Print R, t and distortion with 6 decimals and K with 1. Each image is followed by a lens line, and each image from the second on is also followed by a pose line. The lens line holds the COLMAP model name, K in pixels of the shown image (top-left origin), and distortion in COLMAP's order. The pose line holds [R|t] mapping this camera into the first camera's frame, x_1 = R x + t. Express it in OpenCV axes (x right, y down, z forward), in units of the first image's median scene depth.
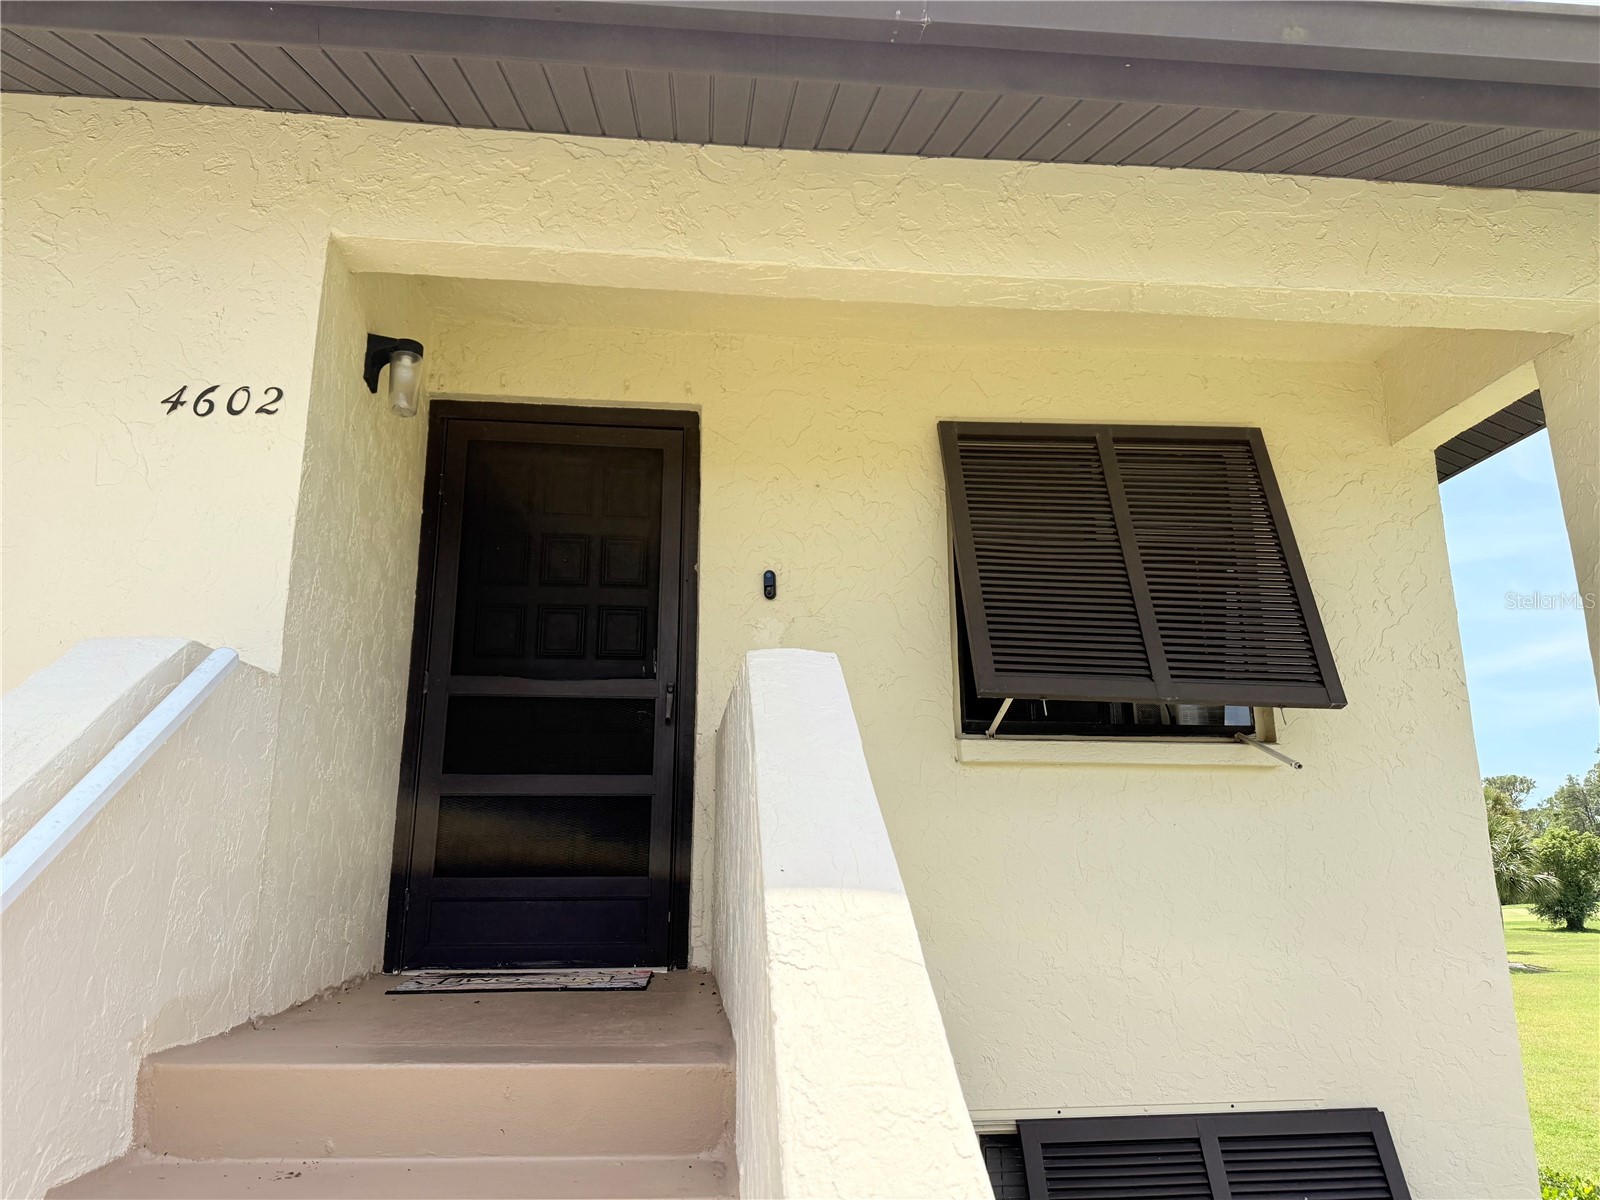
lens RADIAL K [[1114.7, 0, 799.7], [0, 1114.7, 603.8], [0, 0, 1]] dist [0.004785, 0.001230]
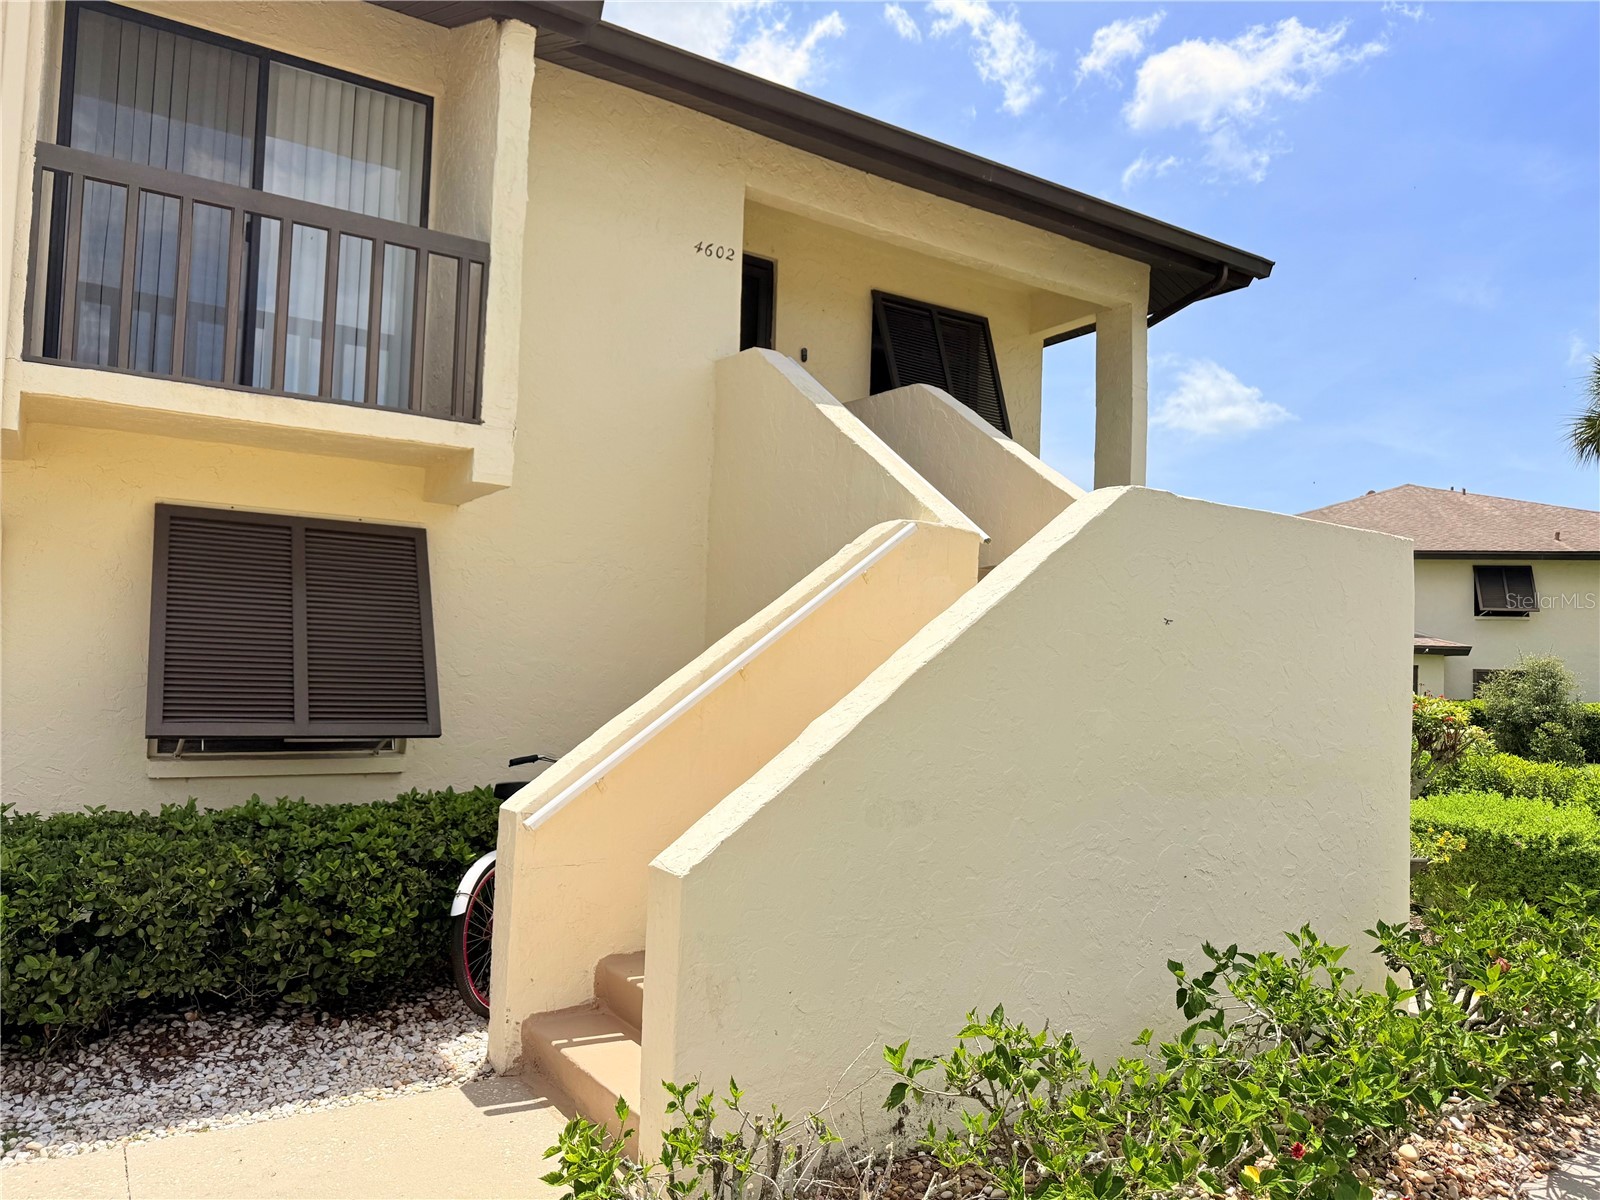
lens RADIAL K [[1114.7, 0, 801.5], [0, 1114.7, 598.7], [0, 0, 1]] dist [0.004785, 0.001230]
pose [[0.881616, 0.057787, 0.468417, -1.092641], [-0.145004, 0.977638, 0.152305, 0.125101], [-0.449141, -0.202197, 0.870281, -1.043077]]
